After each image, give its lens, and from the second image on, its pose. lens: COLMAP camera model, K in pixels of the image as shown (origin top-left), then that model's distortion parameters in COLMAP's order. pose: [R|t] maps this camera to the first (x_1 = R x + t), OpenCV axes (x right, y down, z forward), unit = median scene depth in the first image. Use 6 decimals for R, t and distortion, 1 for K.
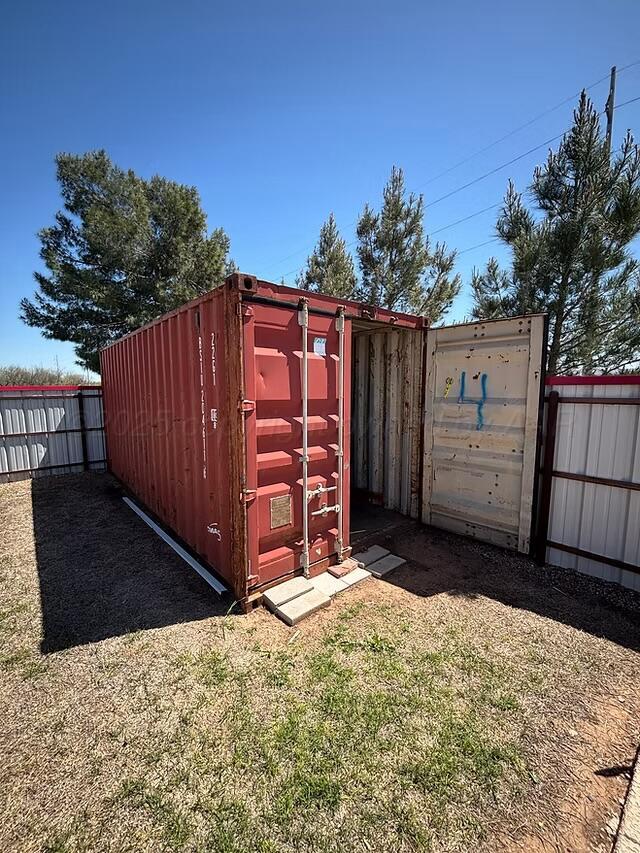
lens RADIAL K [[350.0, 0, 321.0], [0, 350.0, 426.1], [0, 0, 1]] dist [-0.002202, -0.000317]
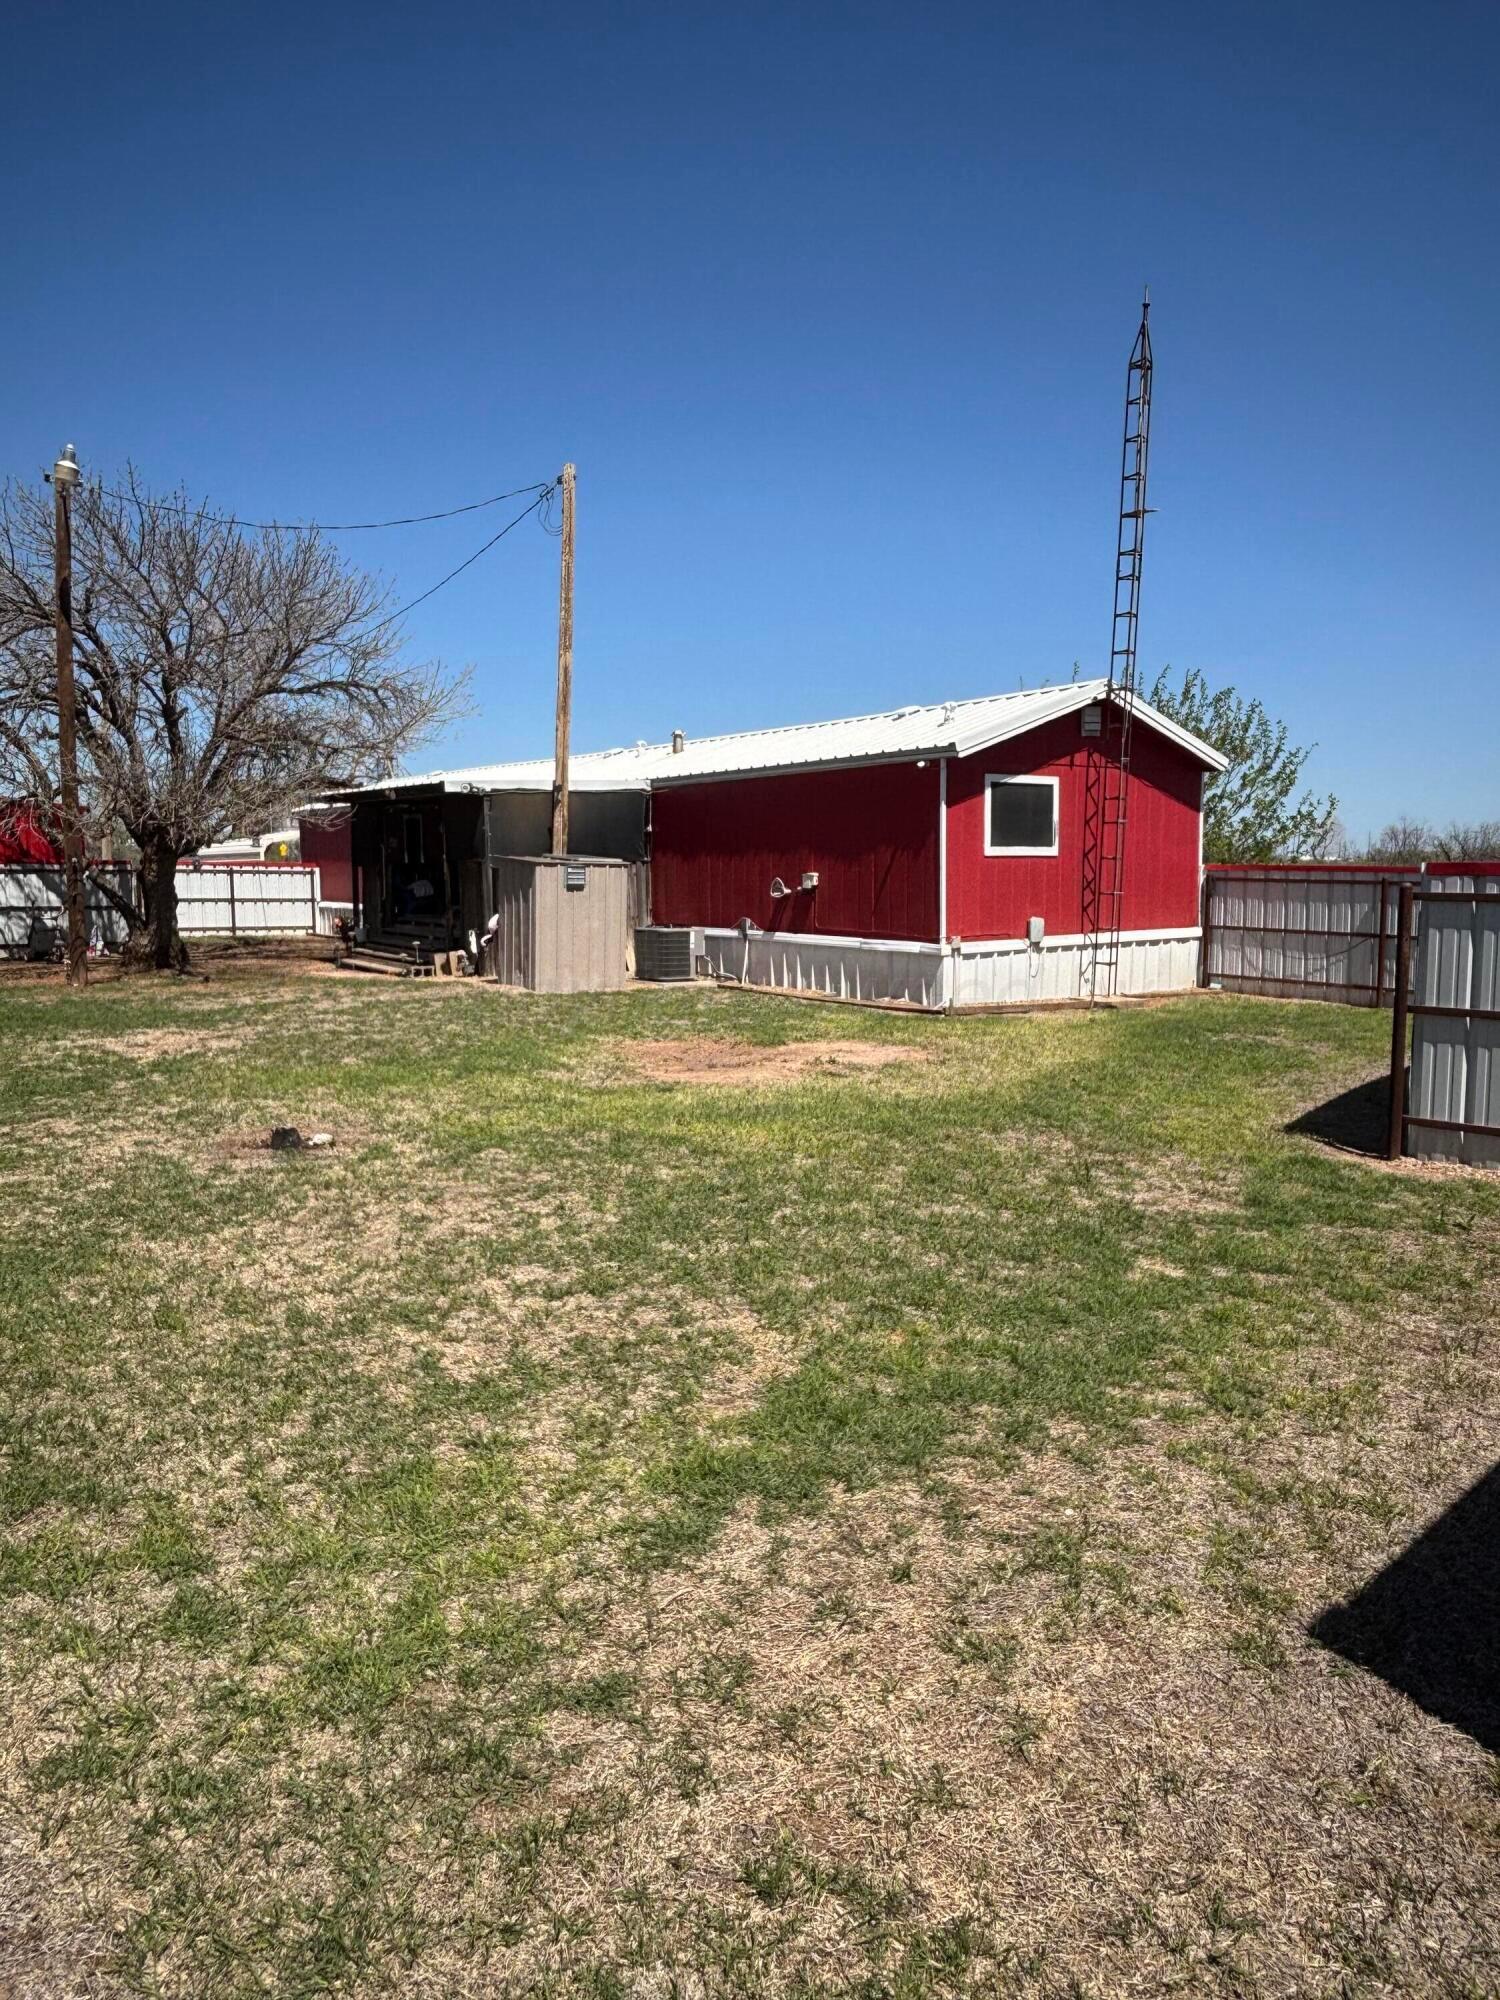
lens RADIAL K [[1314.2, 0, 749.0], [0, 1314.2, 1001.8], [0, 0, 1]] dist [0.009017, 0.001513]
pose [[0.063678, 0.105987, -0.992327, 0.371631], [-0.117916, 0.988178, 0.097977, -0.027048], [0.990980, 0.110772, 0.075423, 0.260006]]
